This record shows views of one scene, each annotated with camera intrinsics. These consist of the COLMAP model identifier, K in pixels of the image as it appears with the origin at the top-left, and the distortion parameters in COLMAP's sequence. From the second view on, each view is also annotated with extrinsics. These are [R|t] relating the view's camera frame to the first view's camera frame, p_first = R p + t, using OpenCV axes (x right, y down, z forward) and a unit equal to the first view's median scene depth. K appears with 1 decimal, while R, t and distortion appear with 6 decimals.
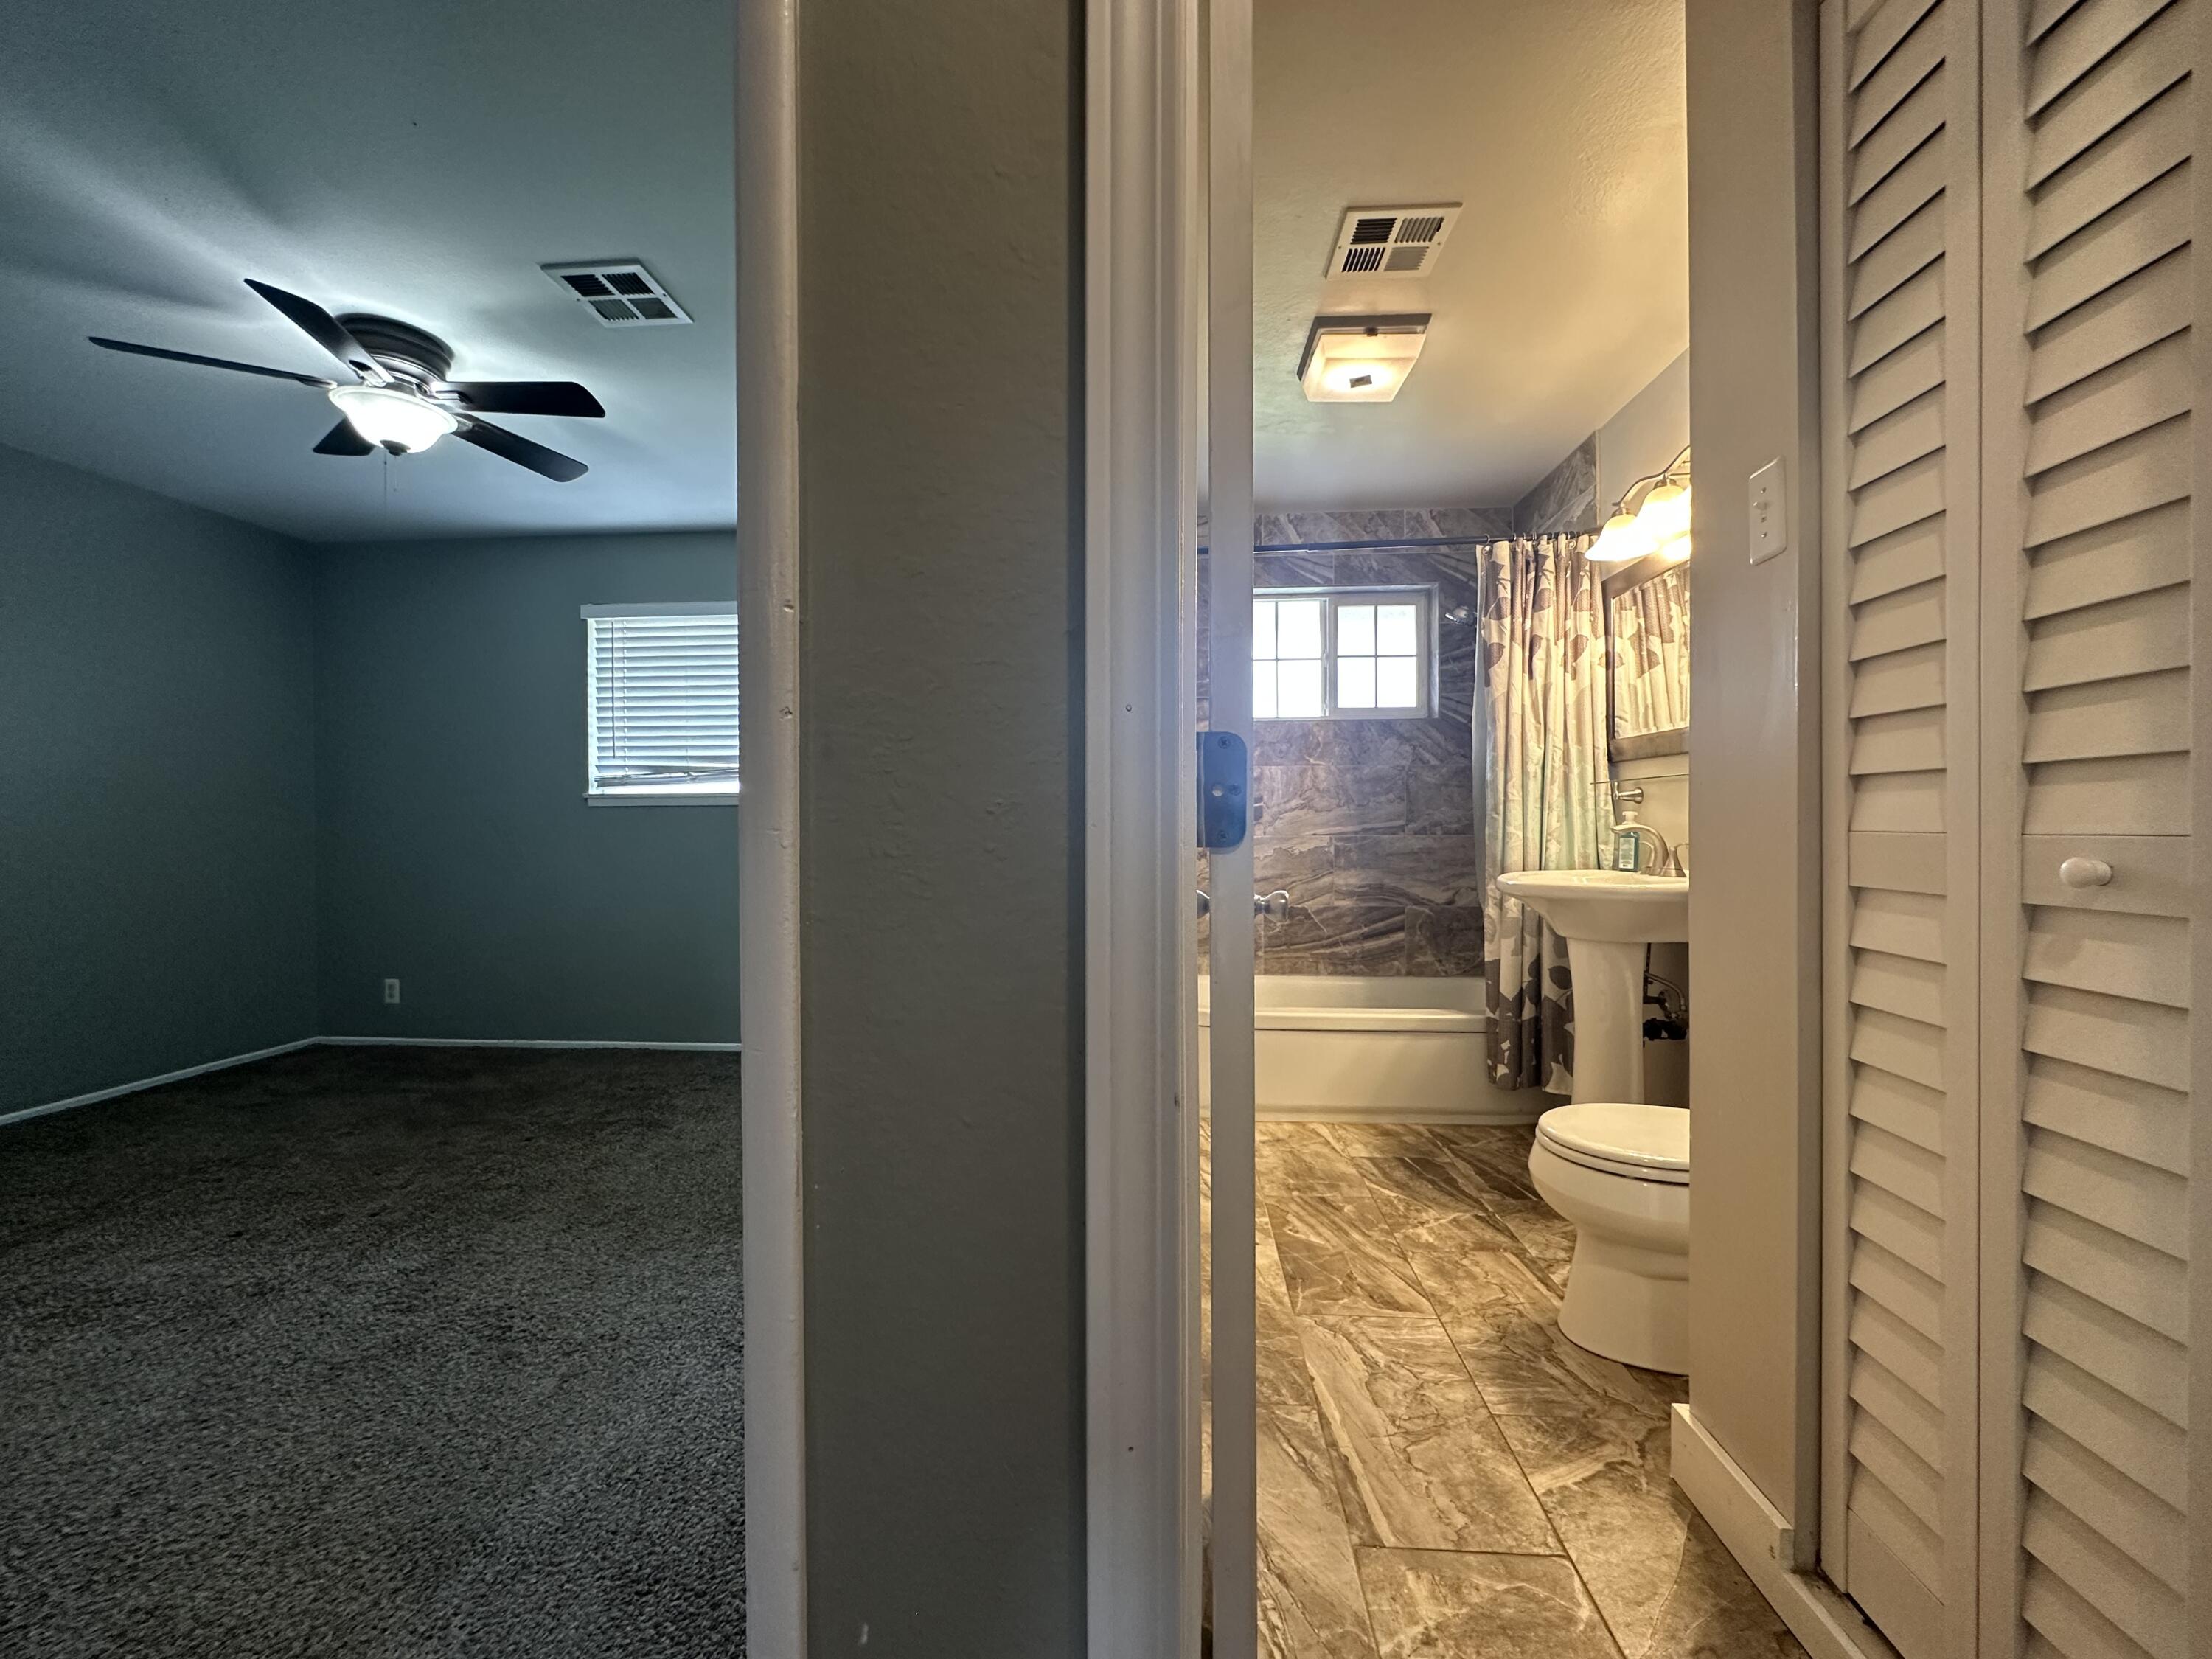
lens RADIAL K [[883.5, 0, 1105.5], [0, 883.5, 828.0], [0, 0, 1]] dist [-0.003232, 0.001102]
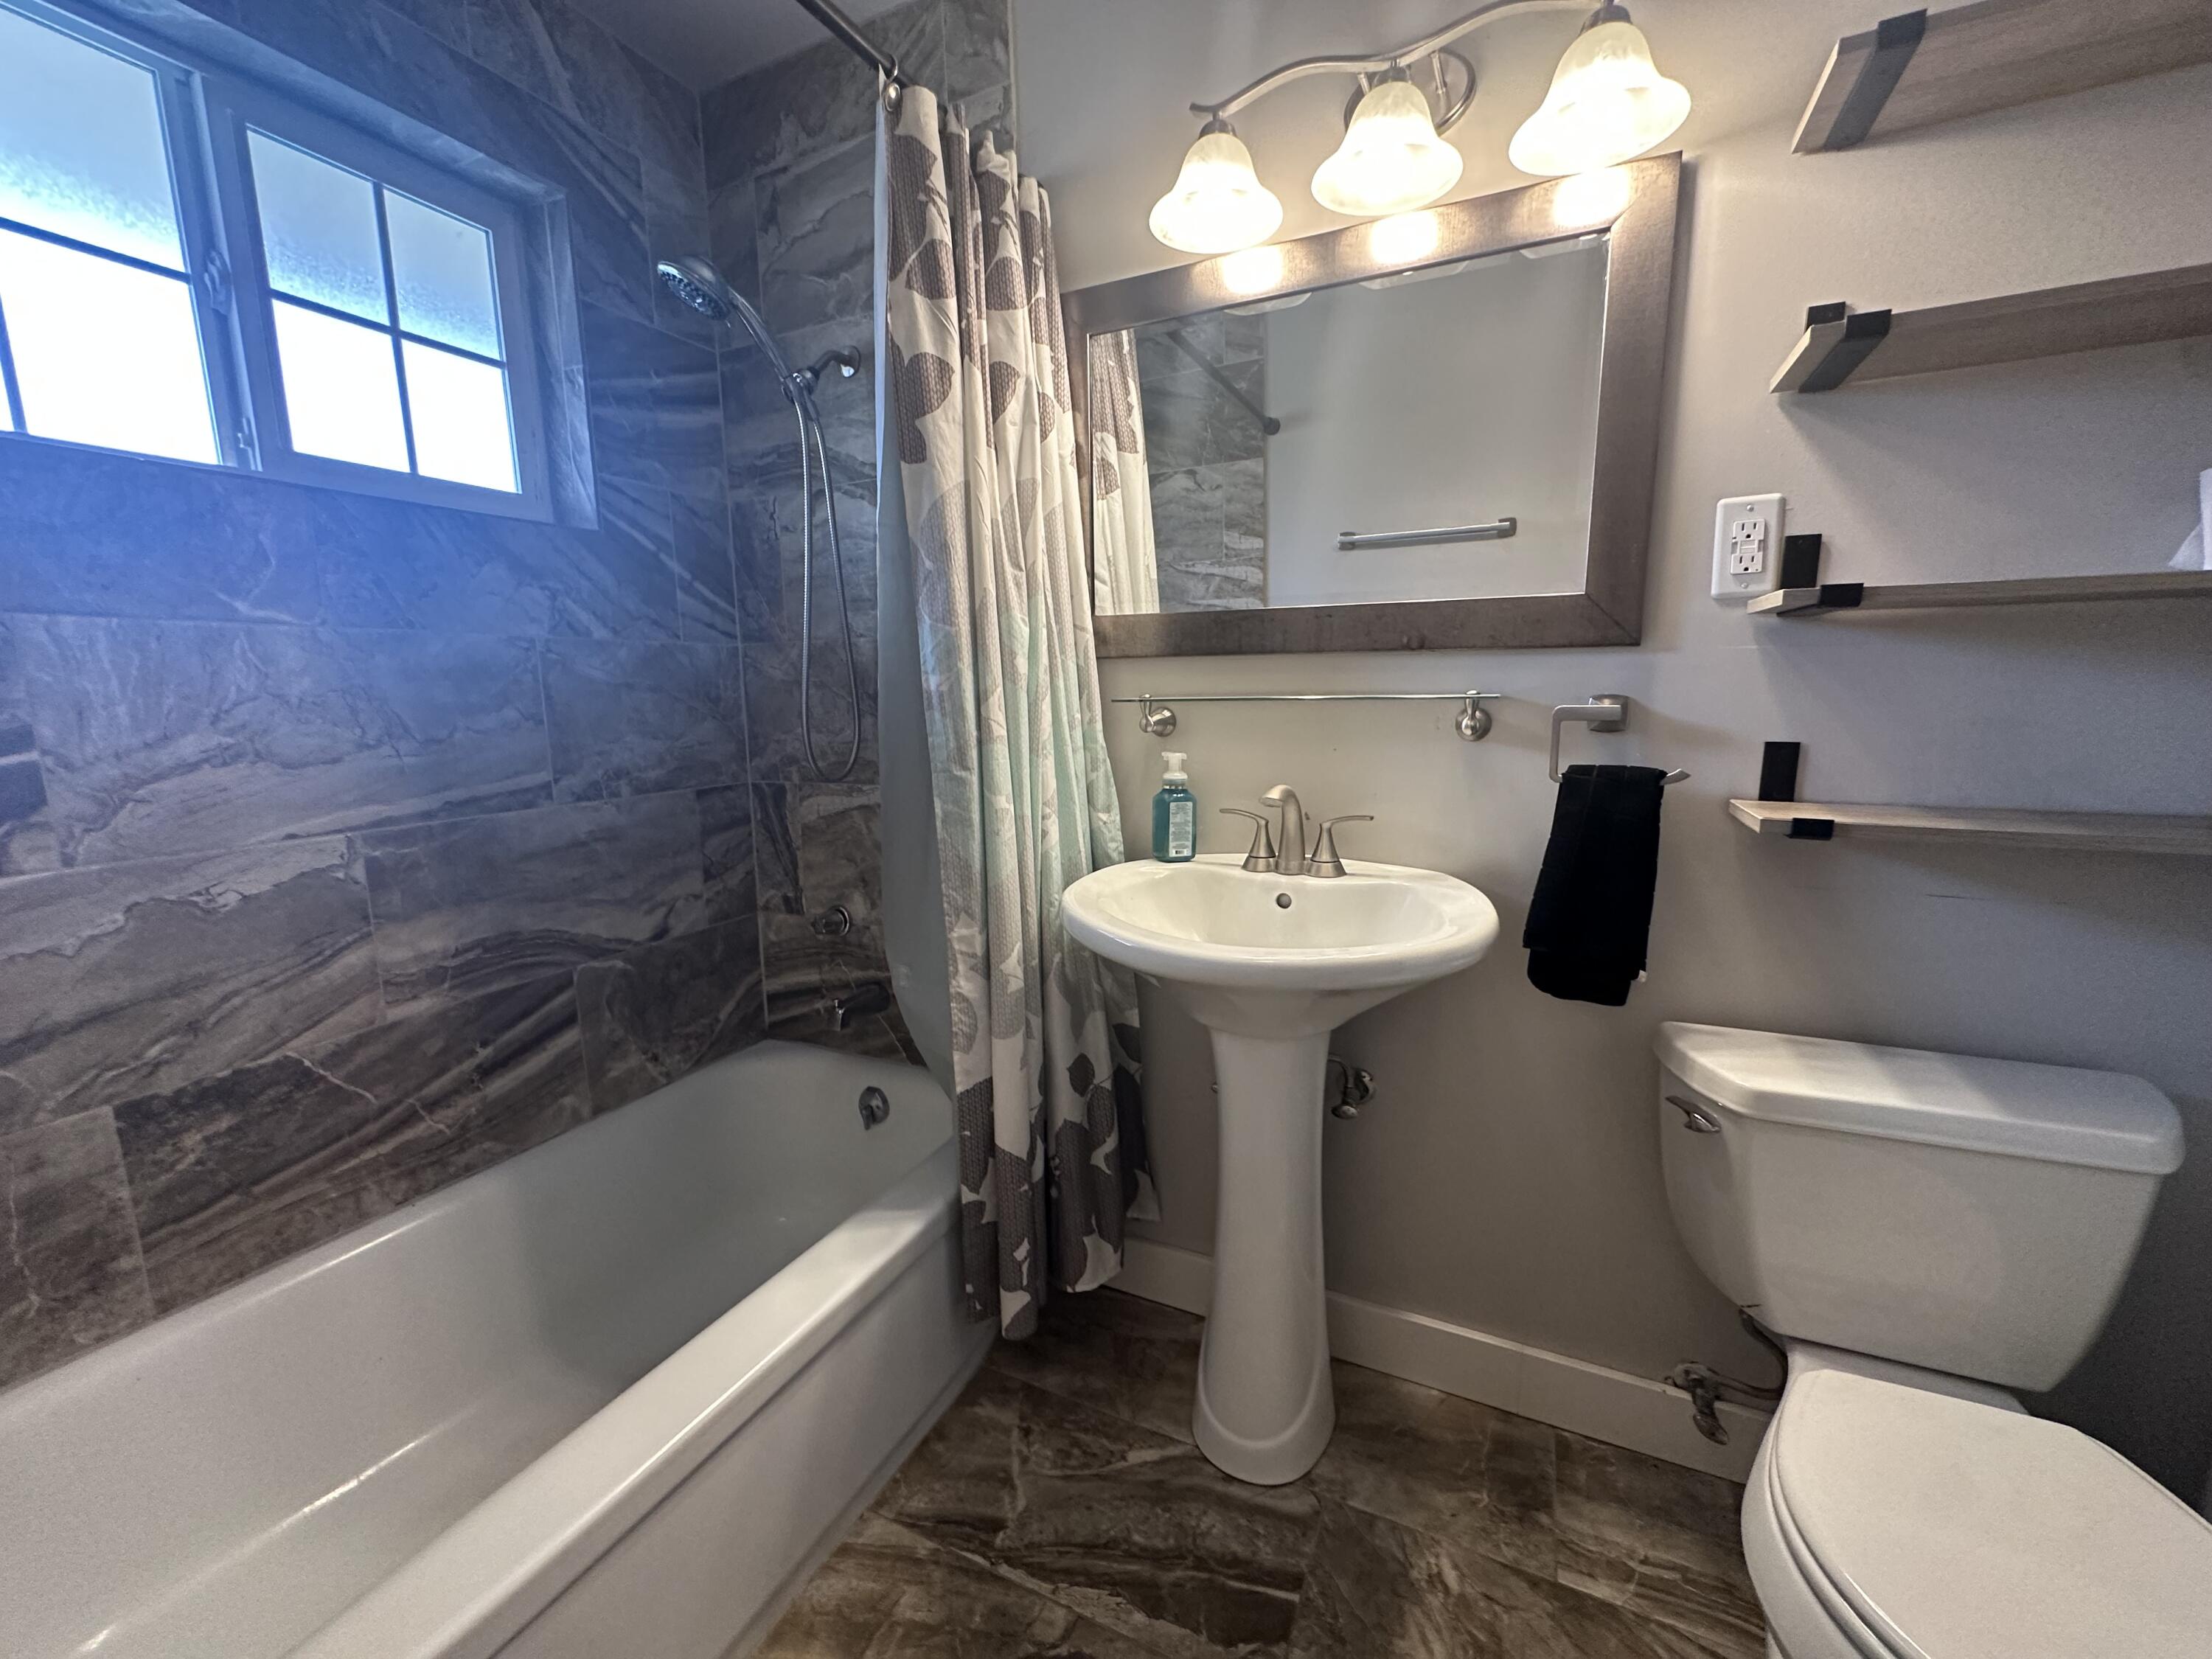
lens RADIAL K [[883.5, 0, 1104.3], [0, 883.5, 829.4], [0, 0, 1]] dist [-0.003232, 0.001102]
pose [[0.369537, -0.148036, 0.917348, 0.060337], [0.018391, 0.988200, 0.152061, -0.051275], [-0.929034, -0.039321, 0.367899, 0.763060]]
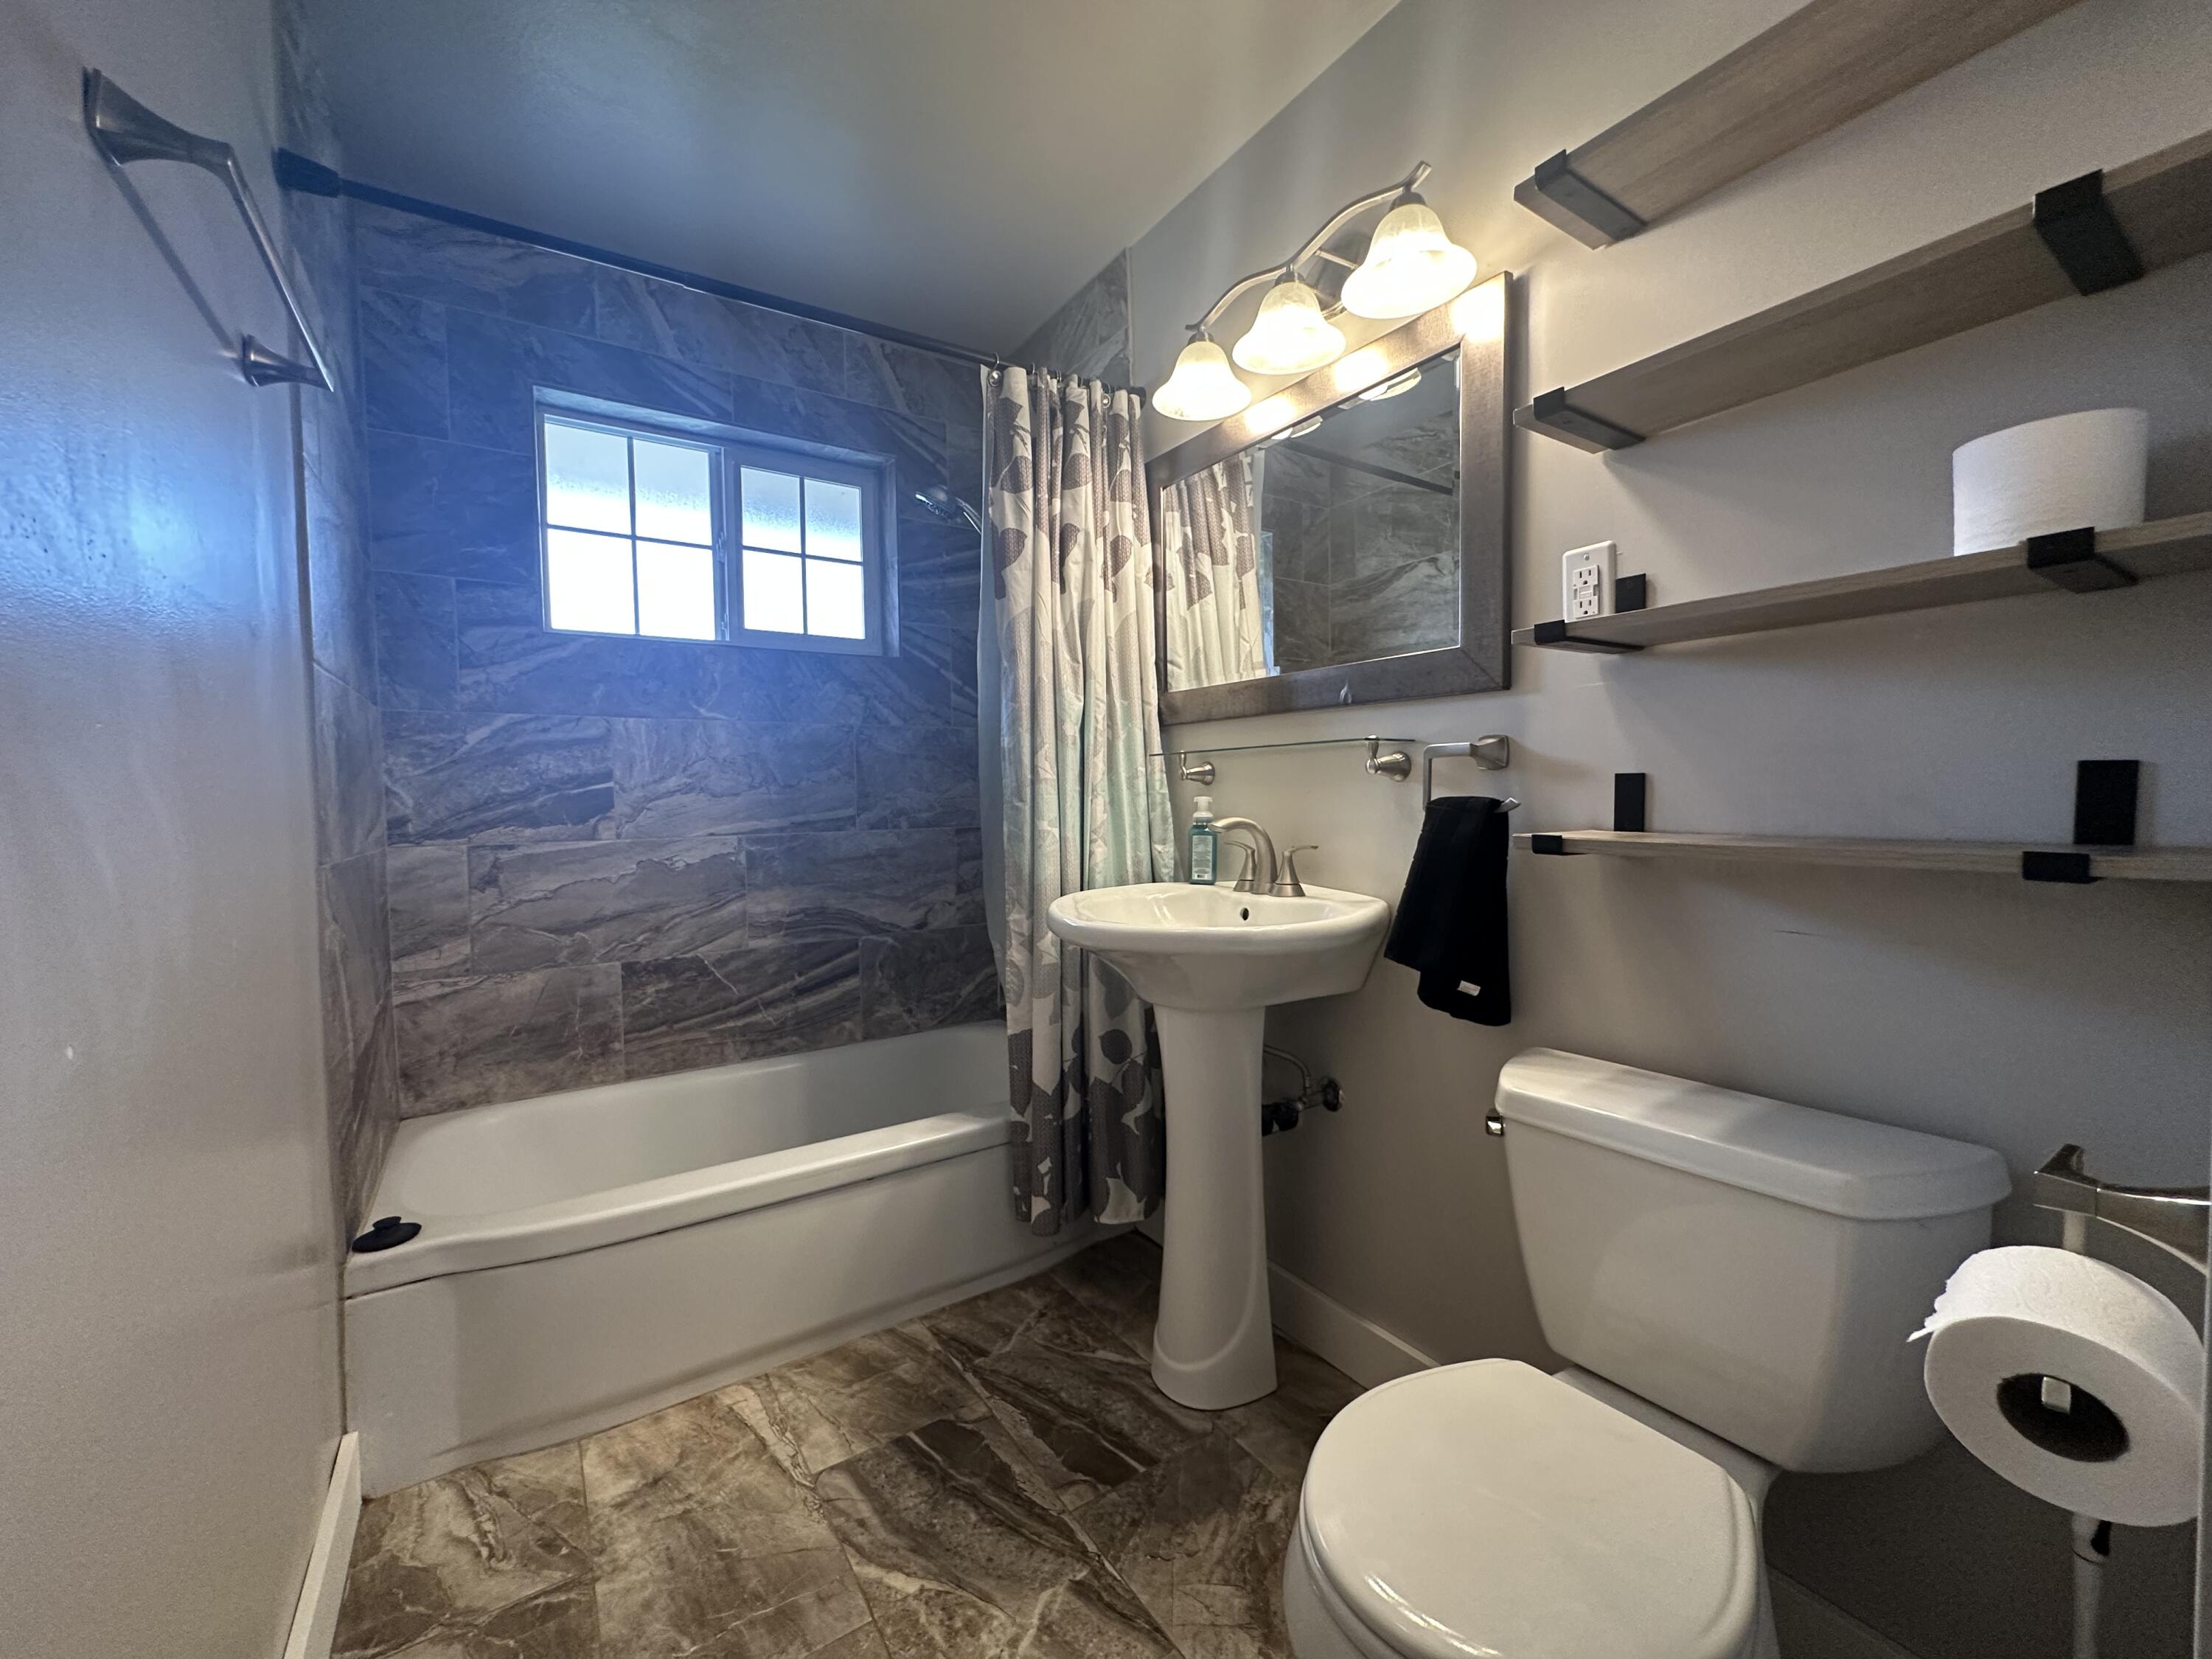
lens RADIAL K [[883.5, 0, 1104.2], [0, 883.5, 828.9], [0, 0, 1]] dist [-0.003232, 0.001102]
pose [[0.790887, -0.032303, 0.611109, 0.102964], [0.014766, 0.999322, 0.033713, -0.016439], [-0.611784, -0.017639, 0.790828, 0.459064]]
